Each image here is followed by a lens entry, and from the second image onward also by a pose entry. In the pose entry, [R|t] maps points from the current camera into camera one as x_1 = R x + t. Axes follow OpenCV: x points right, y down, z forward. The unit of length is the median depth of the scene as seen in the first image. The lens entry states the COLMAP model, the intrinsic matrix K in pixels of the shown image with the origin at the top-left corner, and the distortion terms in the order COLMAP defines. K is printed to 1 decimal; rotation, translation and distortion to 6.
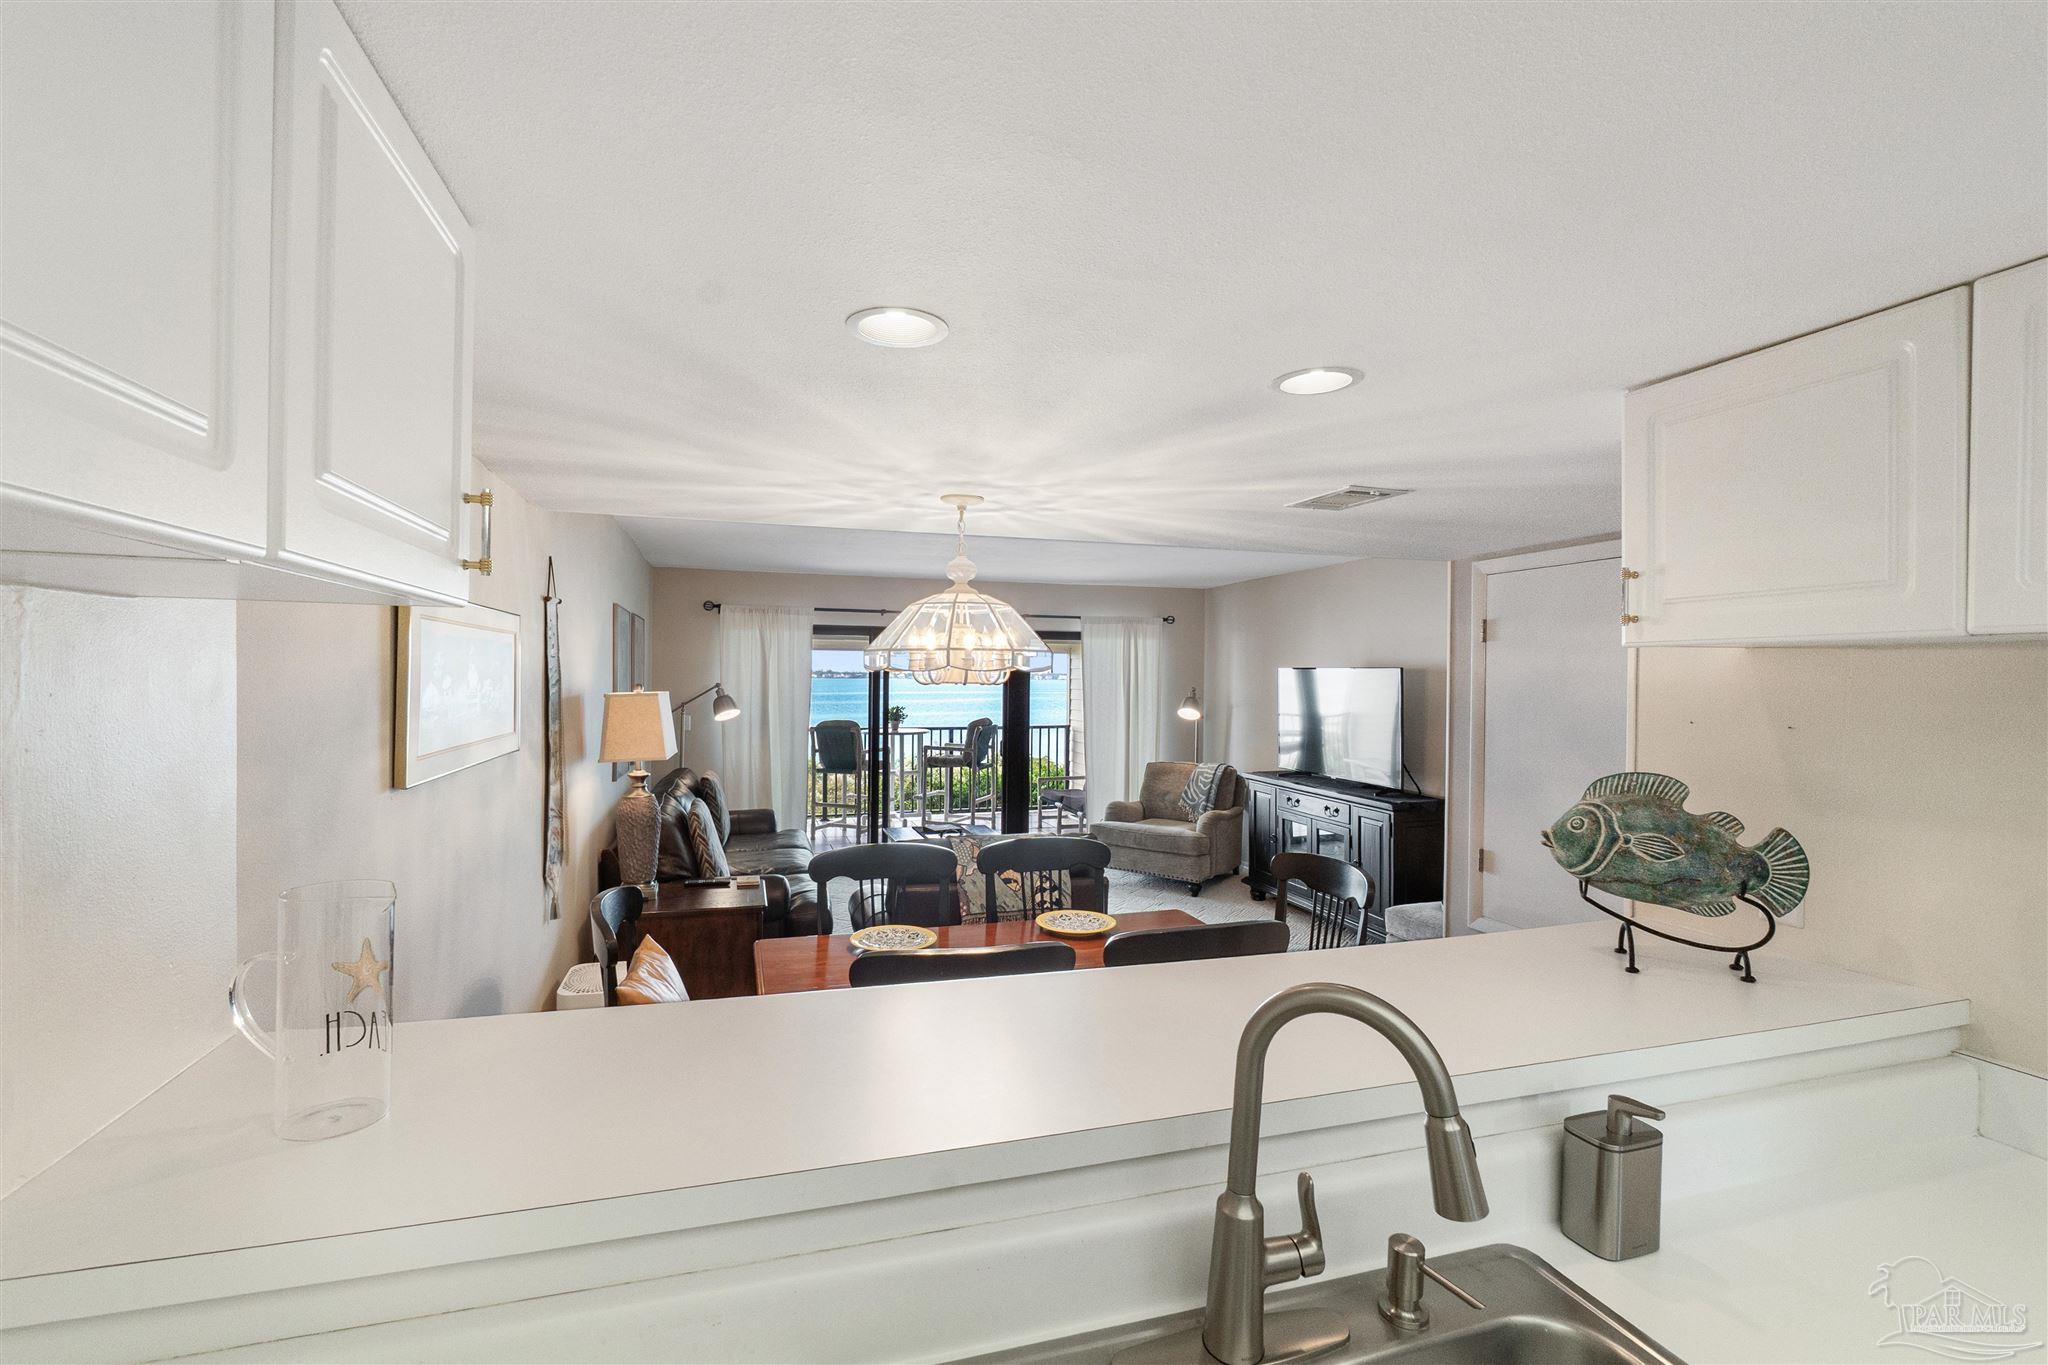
lens RADIAL K [[887.5, 0, 1000.7], [0, 887.5, 689.4], [0, 0, 1]] dist [-0.007902, 0.003834]
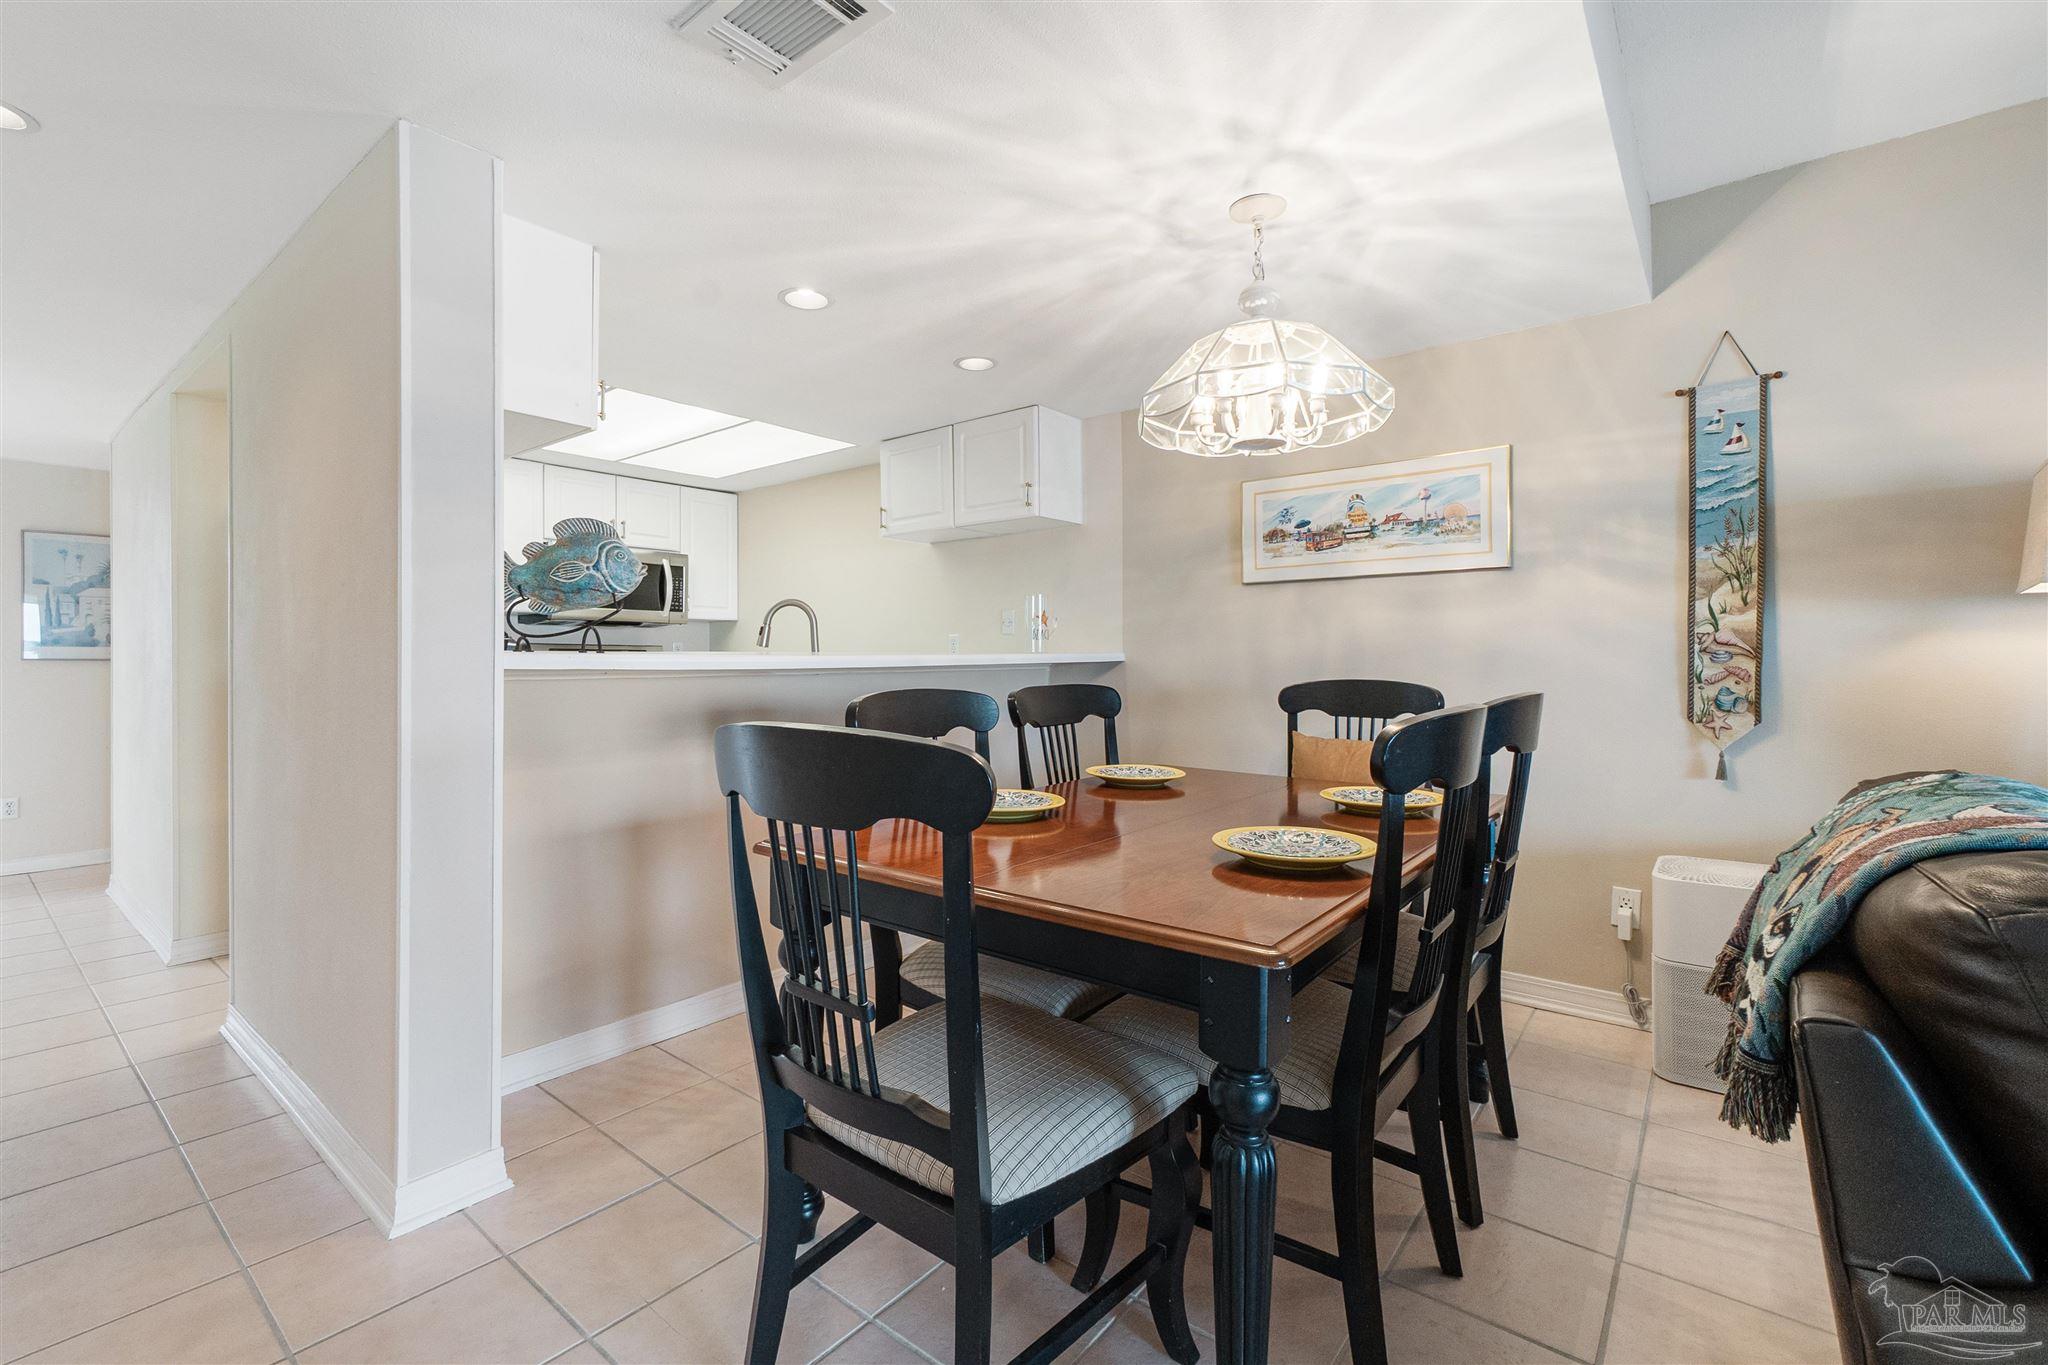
lens RADIAL K [[887.5, 0, 1008.1], [0, 887.5, 656.3], [0, 0, 1]] dist [-0.007902, 0.003834]
pose [[-0.827021, -0.004501, -0.562154, 0.622451], [-0.010405, 0.999919, 0.007302, 0.188554], [0.562075, 0.011888, -0.827001, 1.662118]]
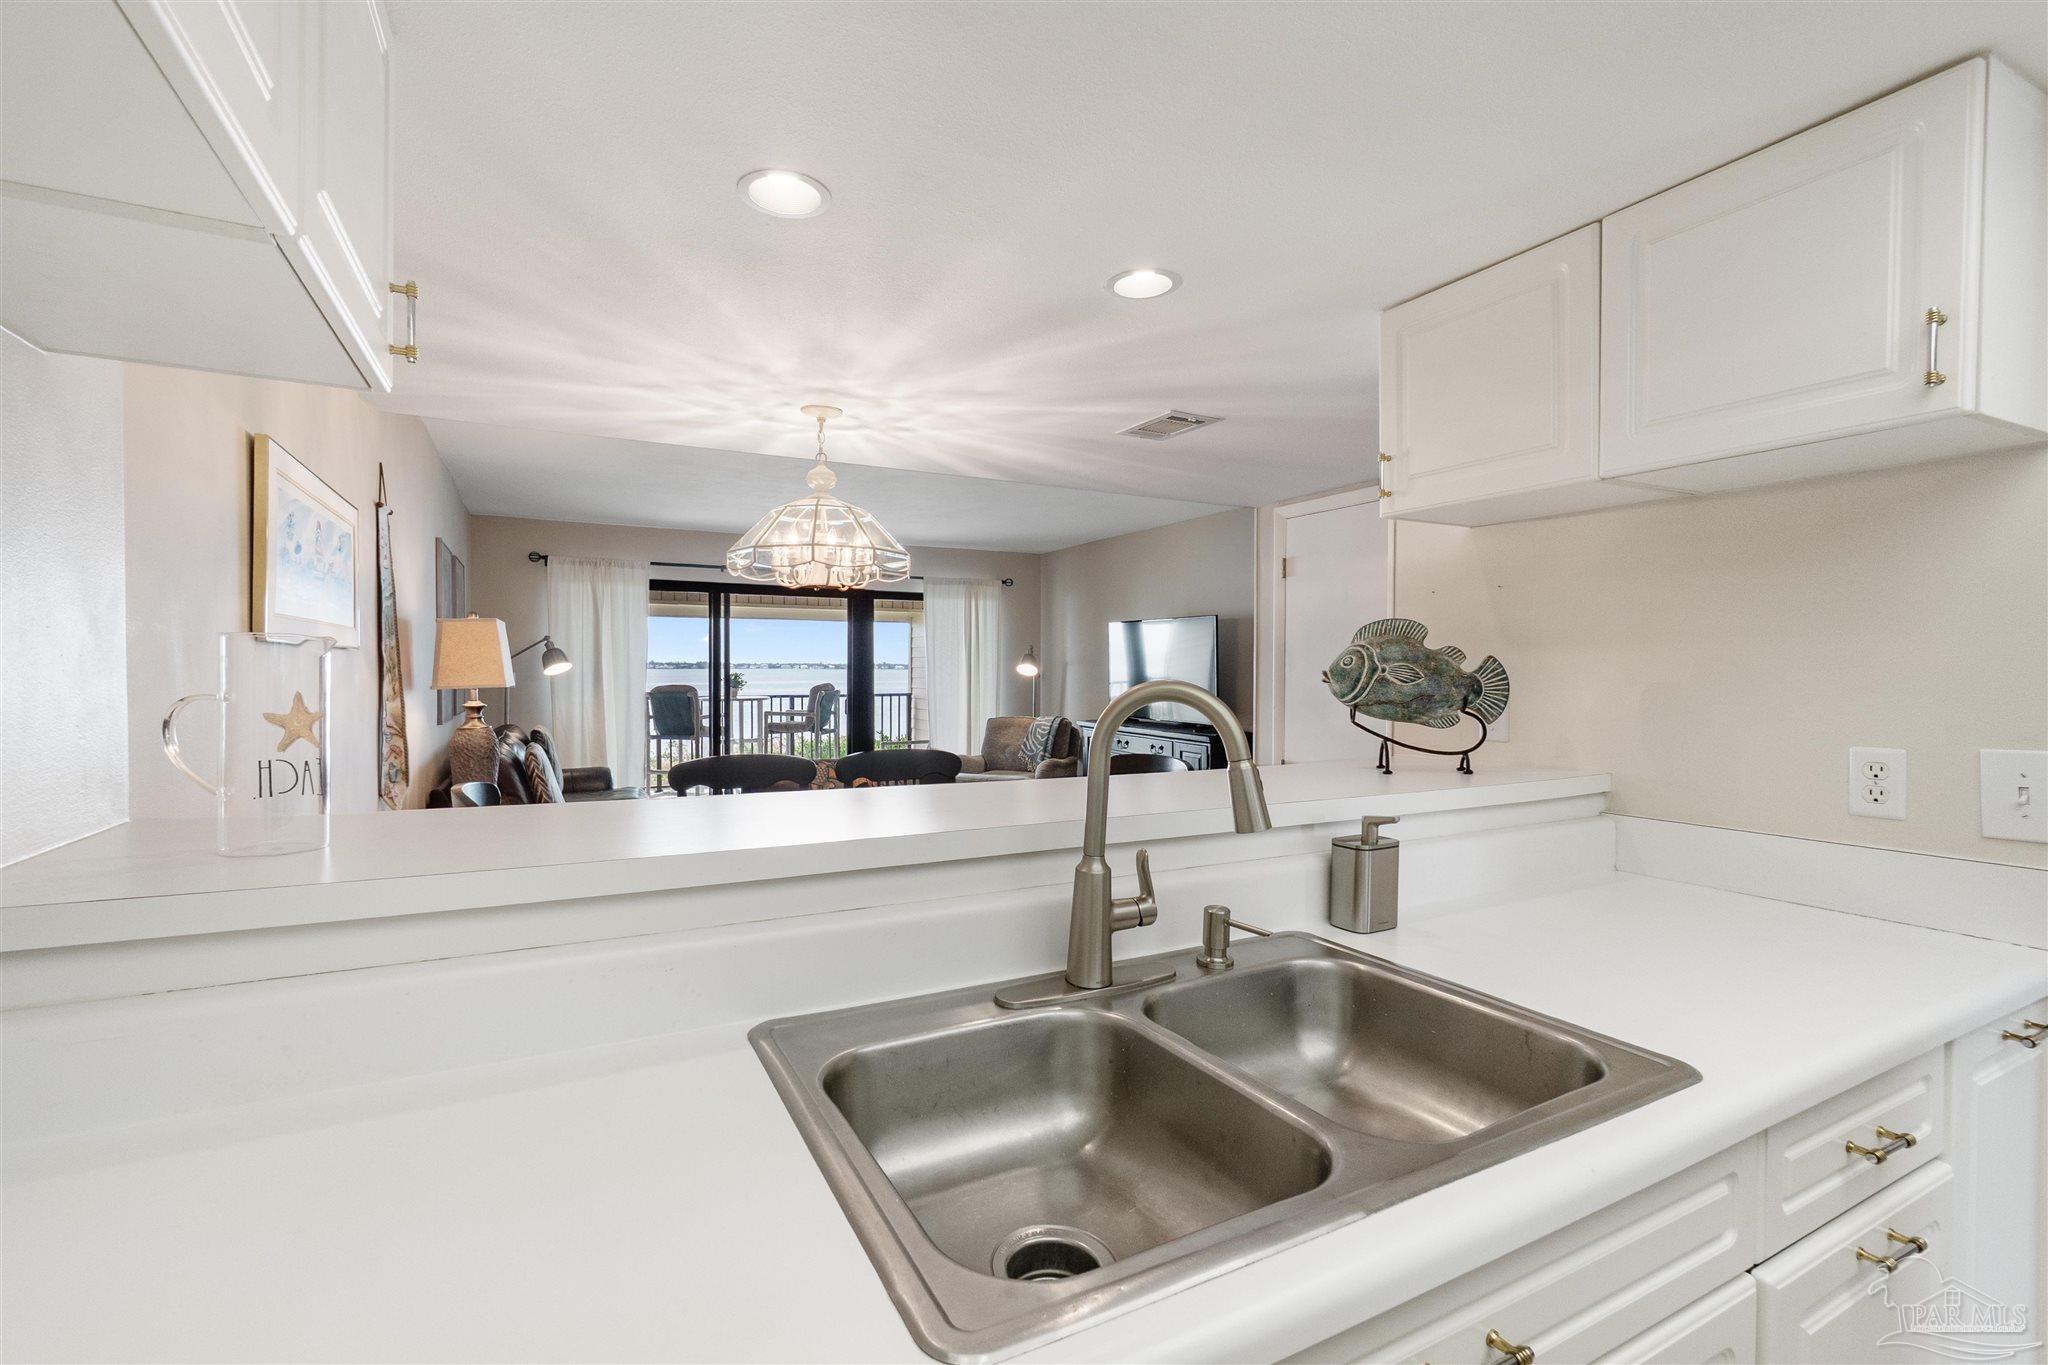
lens RADIAL K [[887.5, 0, 1001.6], [0, 887.5, 686.9], [0, 0, 1]] dist [-0.007902, 0.003834]
pose [[0.982846, -0.009935, 0.184160, -0.033797], [0.008372, 0.999922, 0.009259, 0.114006], [-0.184238, -0.007559, 0.982853, -0.083868]]
